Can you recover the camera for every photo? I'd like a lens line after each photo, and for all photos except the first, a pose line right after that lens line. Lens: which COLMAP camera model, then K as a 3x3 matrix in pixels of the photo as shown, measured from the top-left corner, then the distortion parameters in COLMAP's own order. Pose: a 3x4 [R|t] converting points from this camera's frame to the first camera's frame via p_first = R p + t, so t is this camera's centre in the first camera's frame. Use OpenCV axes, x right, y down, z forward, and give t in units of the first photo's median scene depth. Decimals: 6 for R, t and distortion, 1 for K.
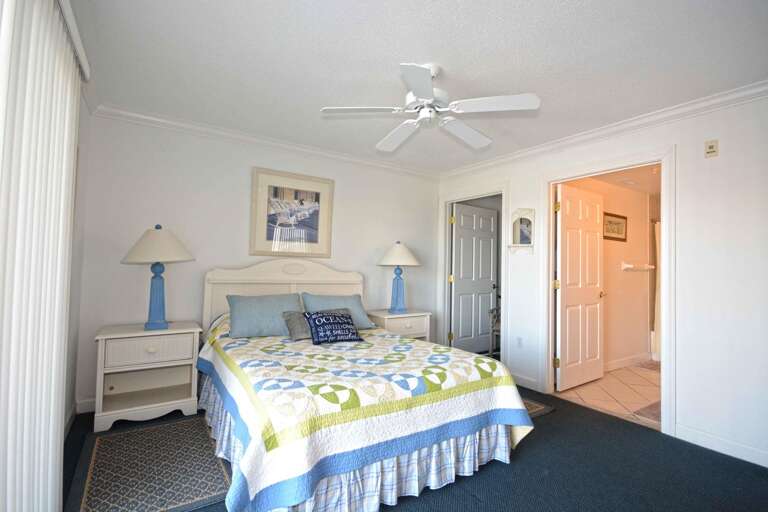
lens RADIAL K [[362.4, 0, 384.0], [0, 362.4, 256.0], [0, 0, 1]] dist [-0.000376, -0.000017]
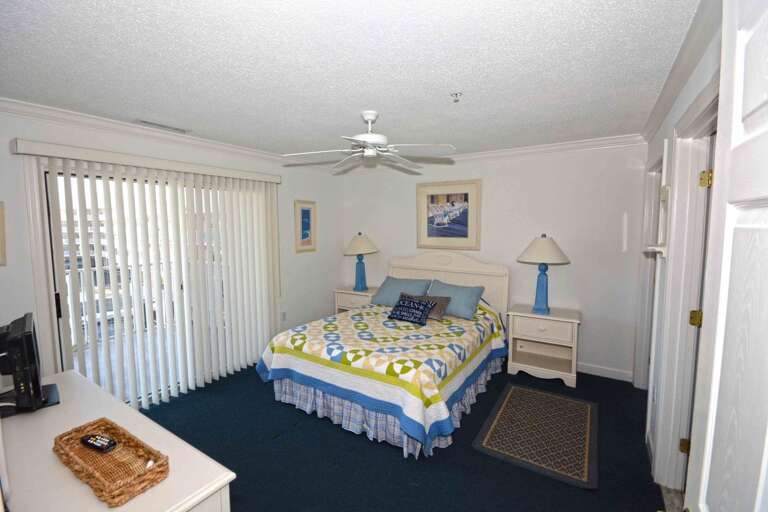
lens RADIAL K [[347.8, 0, 384.0], [0, 347.8, 256.0], [0, 0, 1]] dist [-0.002899, -0.000103]
pose [[0.403429, 0.061681, -0.912930, 0.764988], [0.038605, 0.995690, 0.084332, -0.085861], [0.914196, -0.069266, 0.399309, 0.334954]]
